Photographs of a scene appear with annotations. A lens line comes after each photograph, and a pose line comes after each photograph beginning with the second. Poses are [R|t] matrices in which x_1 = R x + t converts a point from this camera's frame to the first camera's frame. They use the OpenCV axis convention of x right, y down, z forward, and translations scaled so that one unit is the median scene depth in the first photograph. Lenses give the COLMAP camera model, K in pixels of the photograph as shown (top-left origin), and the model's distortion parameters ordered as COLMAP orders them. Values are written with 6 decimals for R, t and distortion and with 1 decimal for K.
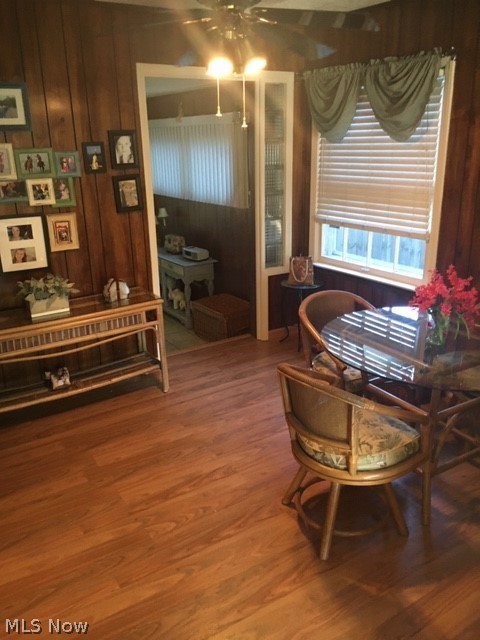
lens RADIAL K [[546.1, 0, 239.7], [0, 546.1, 319.8], [0, 0, 1]] dist [0.068878, -0.047302]
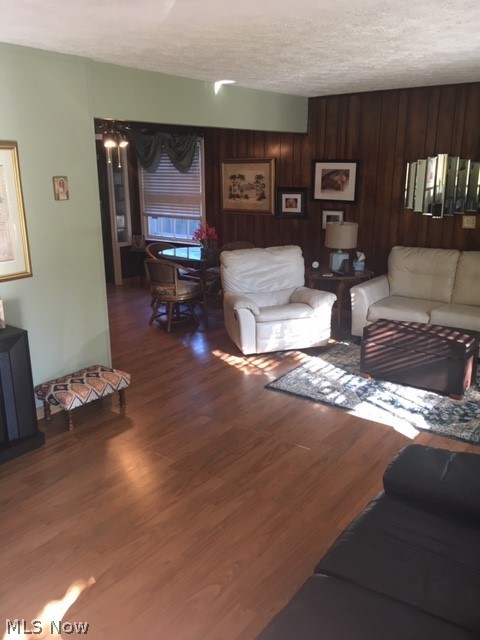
lens RADIAL K [[546.1, 0, 240.0], [0, 546.1, 319.5], [0, 0, 1]] dist [0.068878, -0.047302]
pose [[0.937451, -0.080044, 0.338790, -0.231349], [0.095740, 0.994959, -0.029847, 0.277135], [-0.334693, 0.060416, 0.940389, -0.888803]]
